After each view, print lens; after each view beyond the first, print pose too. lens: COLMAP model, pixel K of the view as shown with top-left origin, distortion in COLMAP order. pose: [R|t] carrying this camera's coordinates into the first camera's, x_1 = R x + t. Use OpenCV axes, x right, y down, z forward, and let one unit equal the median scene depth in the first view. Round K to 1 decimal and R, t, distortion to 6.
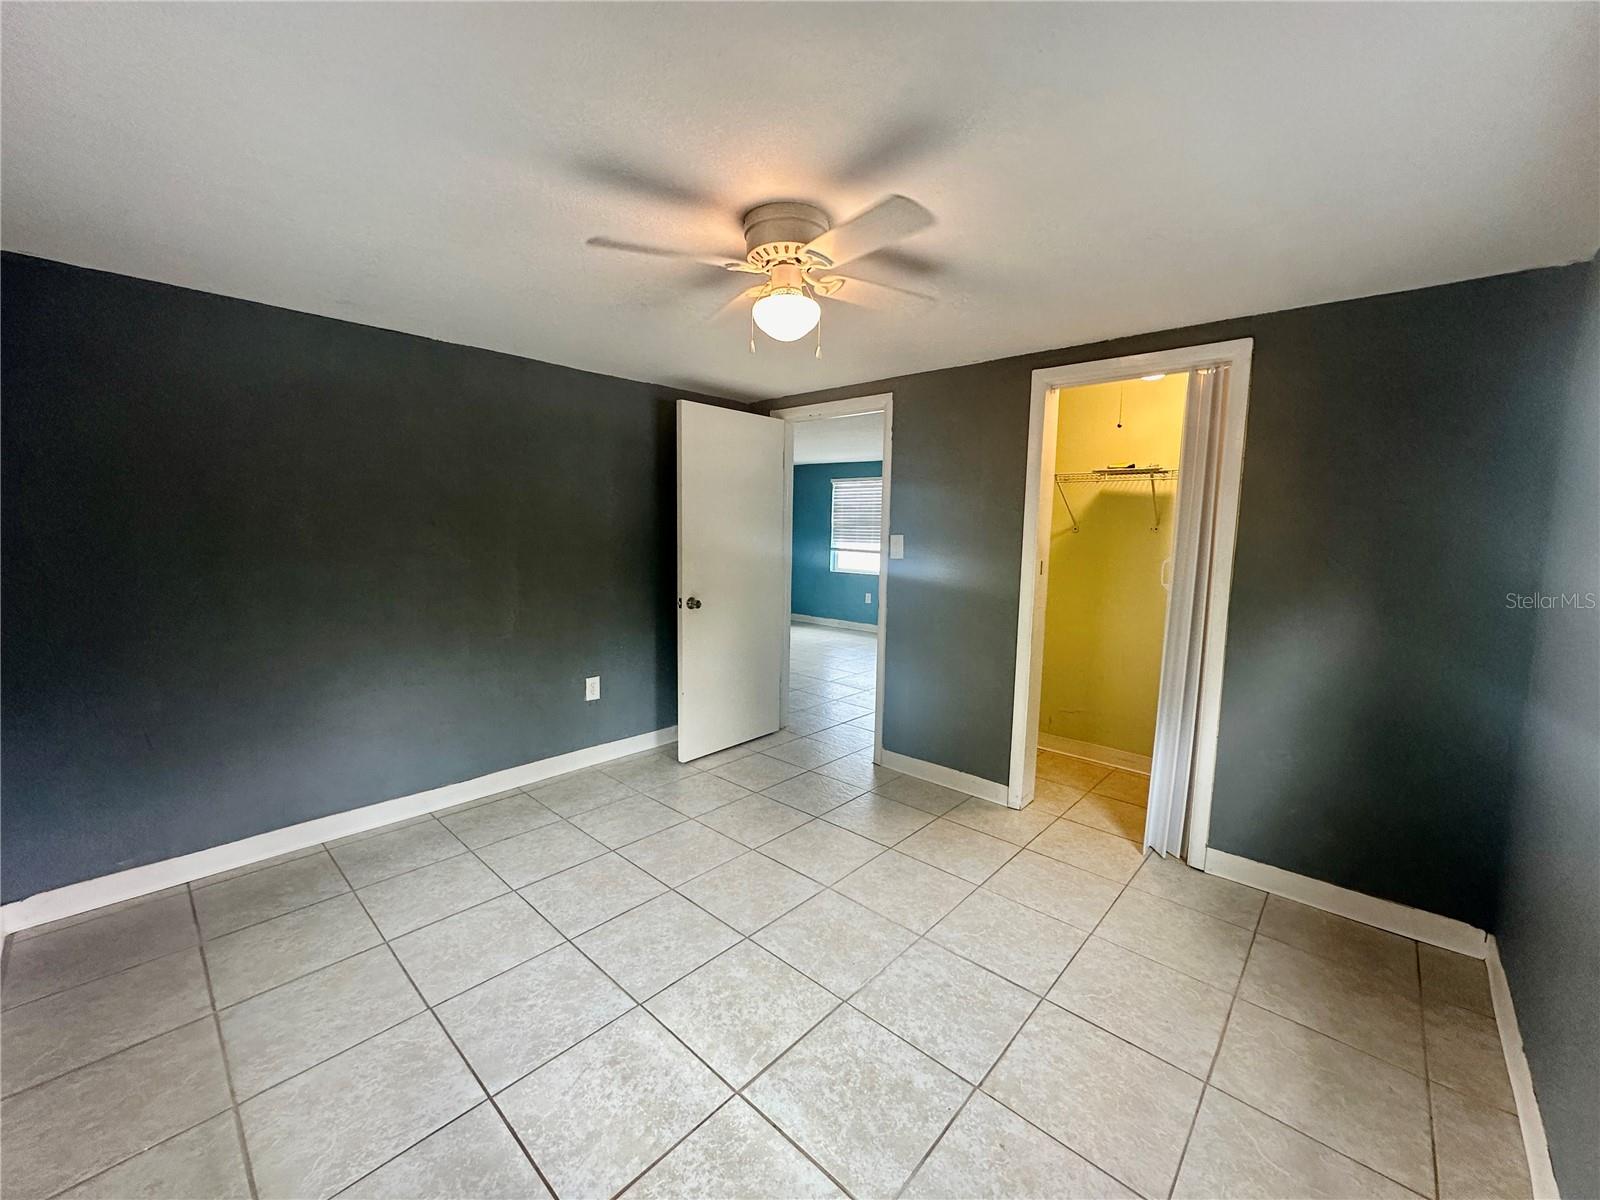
lens RADIAL K [[635.7, 0, 800.0], [0, 635.7, 600.0], [0, 0, 1]] dist [-0.001967, 0.000034]
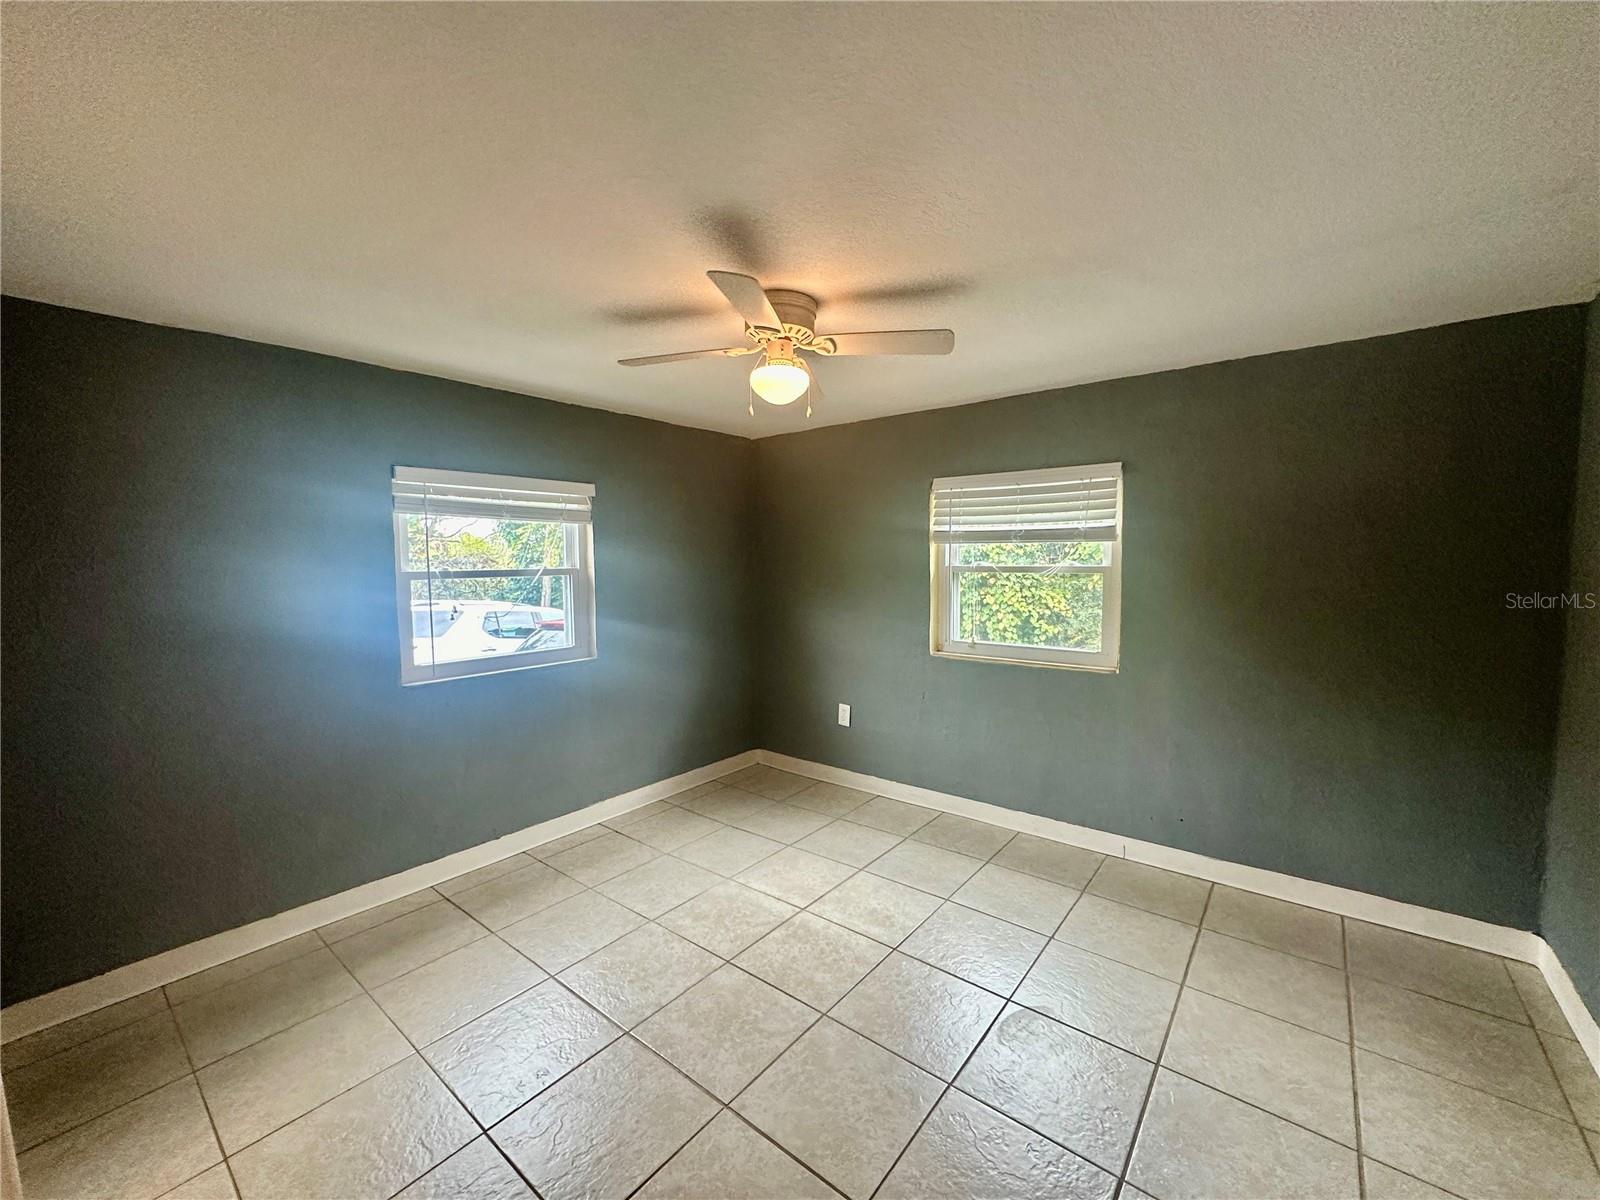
lens RADIAL K [[635.7, 0, 800.0], [0, 635.7, 600.0], [0, 0, 1]] dist [-0.001967, 0.000034]
pose [[-0.997997, -0.000187, -0.063254, 0.010670], [-0.011831, 0.982900, 0.183760, -0.251556], [0.062138, 0.184140, -0.980934, 1.997690]]
